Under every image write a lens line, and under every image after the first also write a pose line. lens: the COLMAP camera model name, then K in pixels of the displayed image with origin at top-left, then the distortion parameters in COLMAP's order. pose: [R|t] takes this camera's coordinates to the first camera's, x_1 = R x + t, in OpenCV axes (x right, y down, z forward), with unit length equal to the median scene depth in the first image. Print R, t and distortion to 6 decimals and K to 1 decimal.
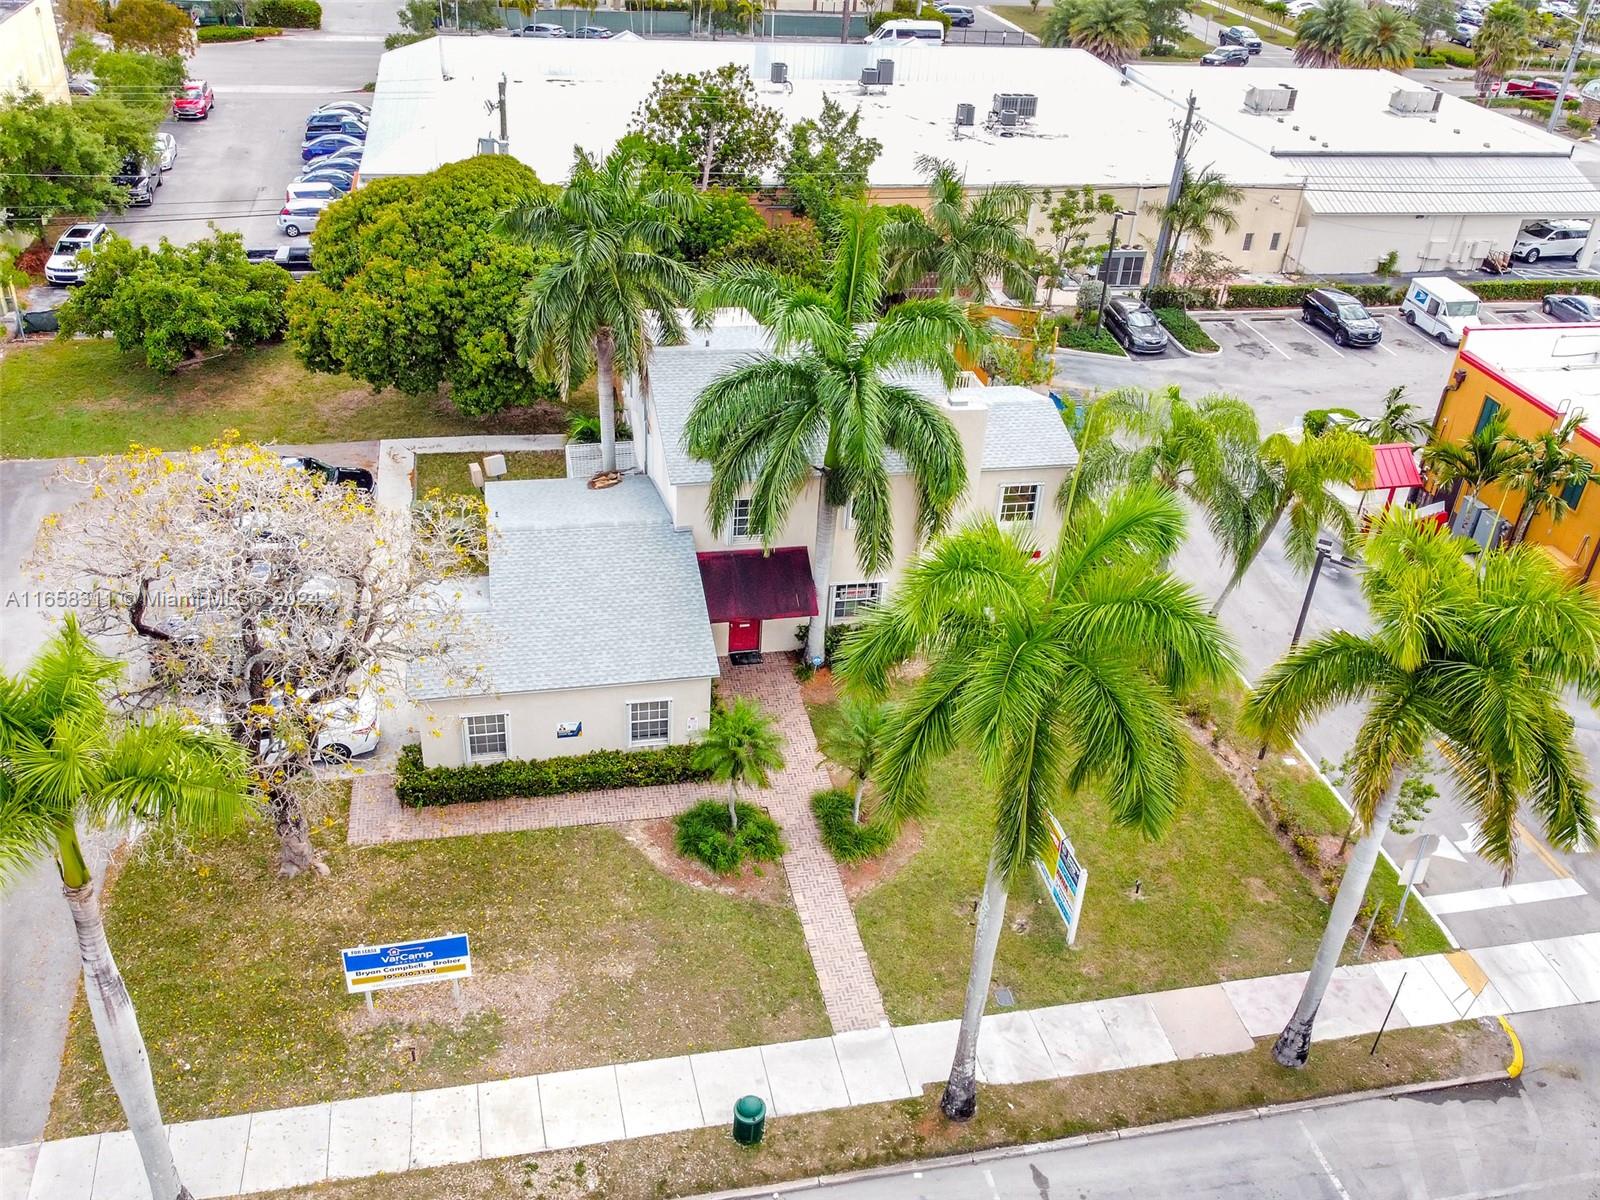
lens RADIAL K [[1396.4, 0, 800.0], [0, 1396.4, 600.0], [0, 0, 1]] dist [0.010243, -0.001460]
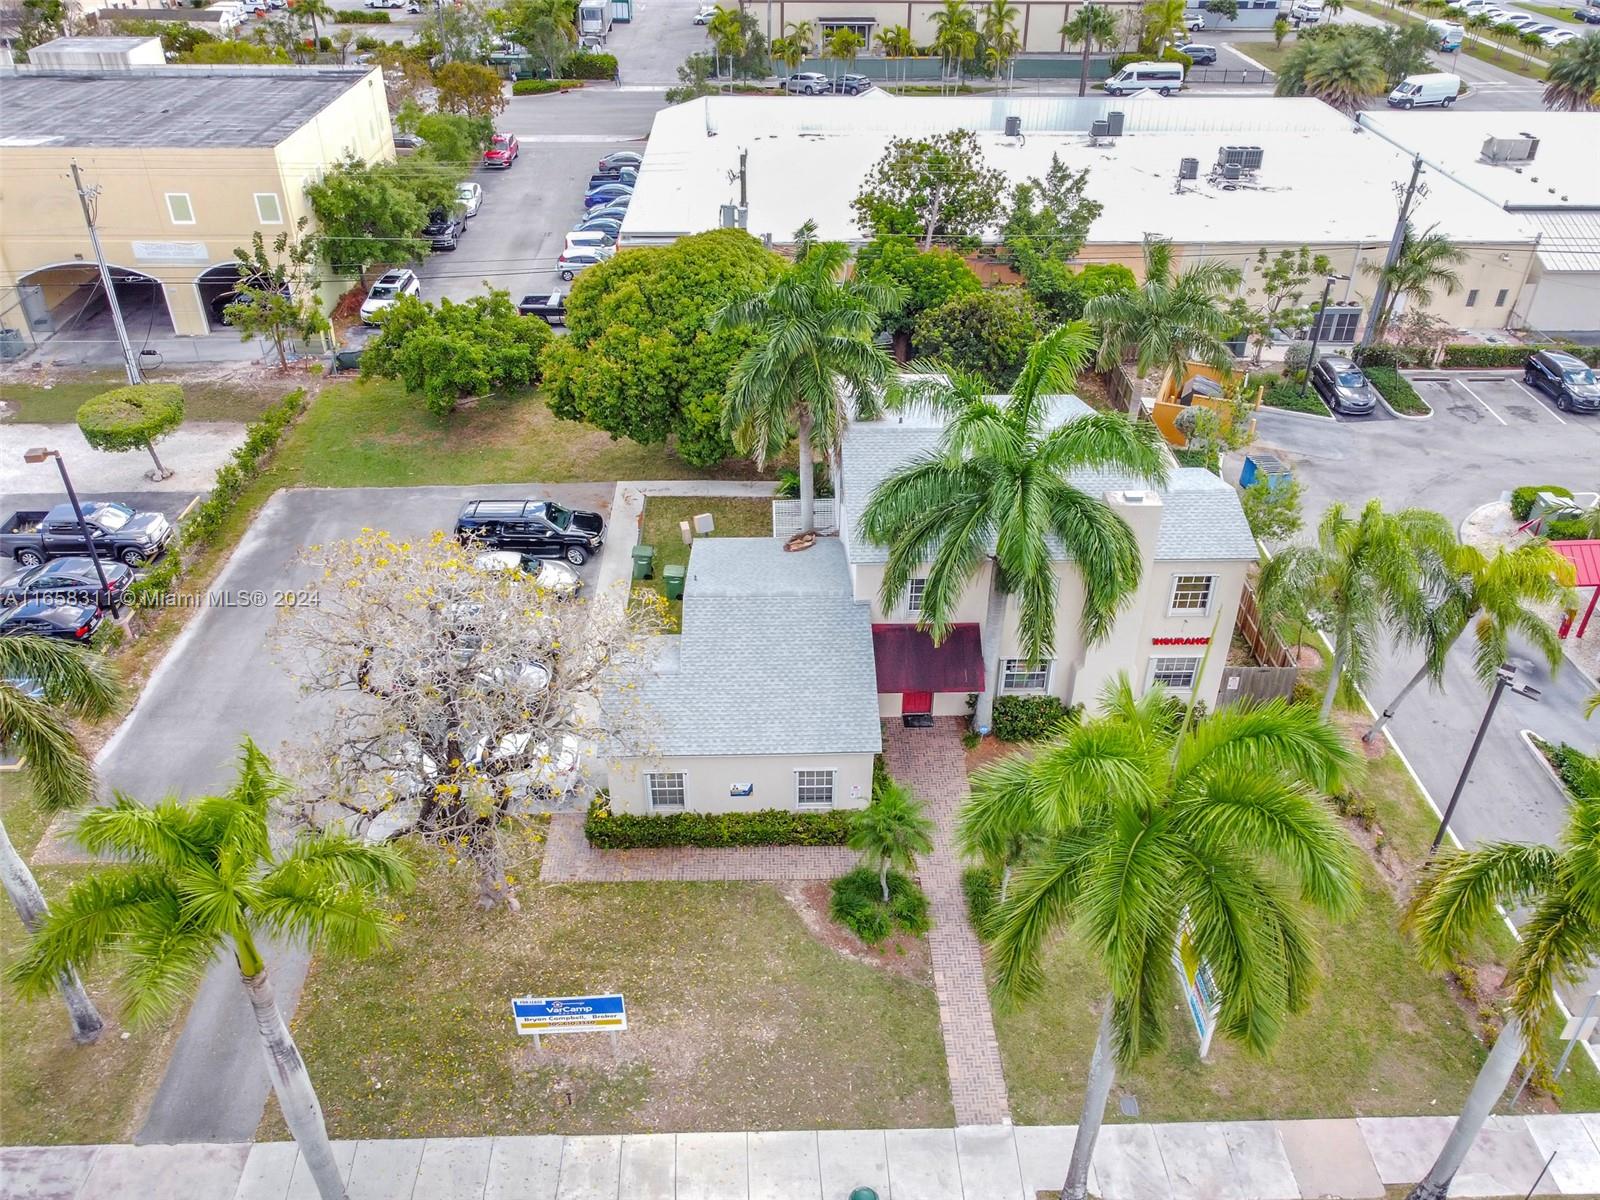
lens RADIAL K [[1250.4, 0, 803.3], [0, 1250.4, 604.3], [0, 0, 1]] dist [0.009022, -0.000032]
pose [[0.982649, 0.059859, -0.175552, 0.037453], [-0.055143, 0.997978, 0.031623, -0.072138], [0.177090, -0.021394, 0.983962, 0.047810]]
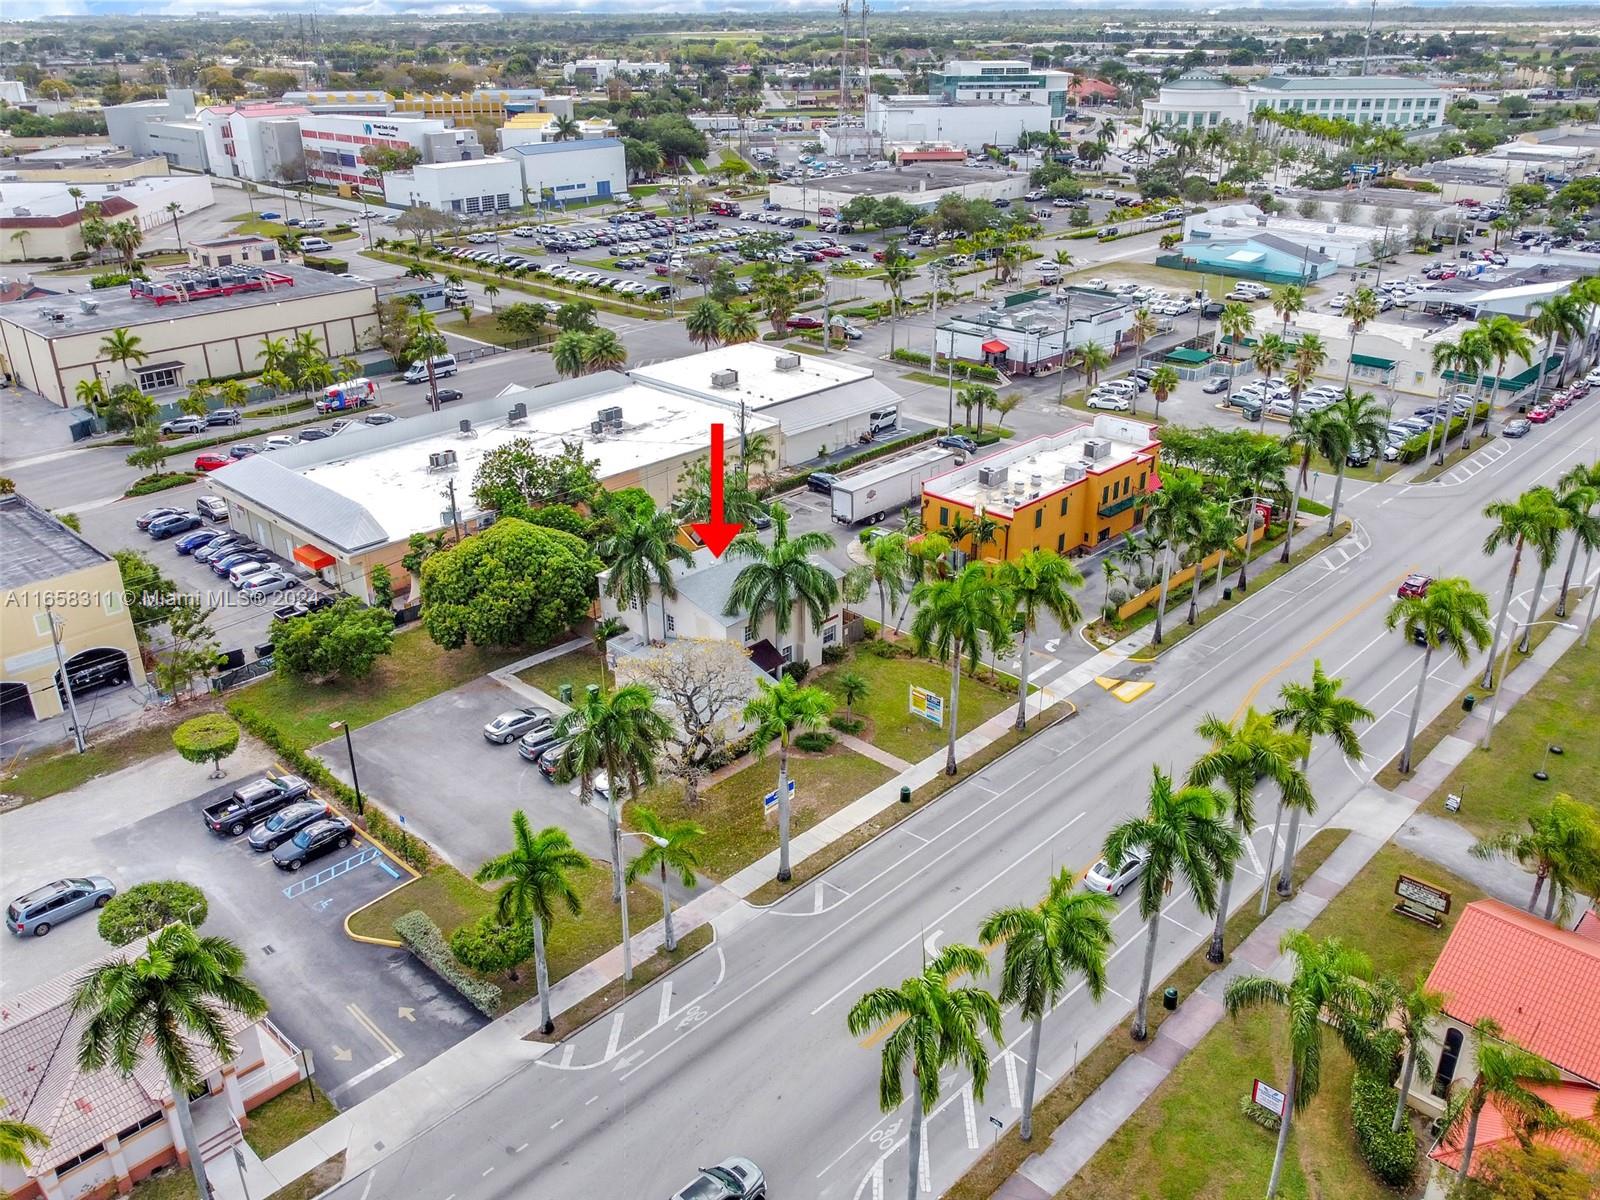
lens RADIAL K [[1250.4, 0, 803.3], [0, 1250.4, 604.3], [0, 0, 1]] dist [0.009022, -0.000032]
pose [[0.834204, -0.292063, 0.467764, -0.908619], [0.340548, 0.940006, -0.020408, -0.027597], [-0.433741, 0.176320, 0.883618, -0.920802]]
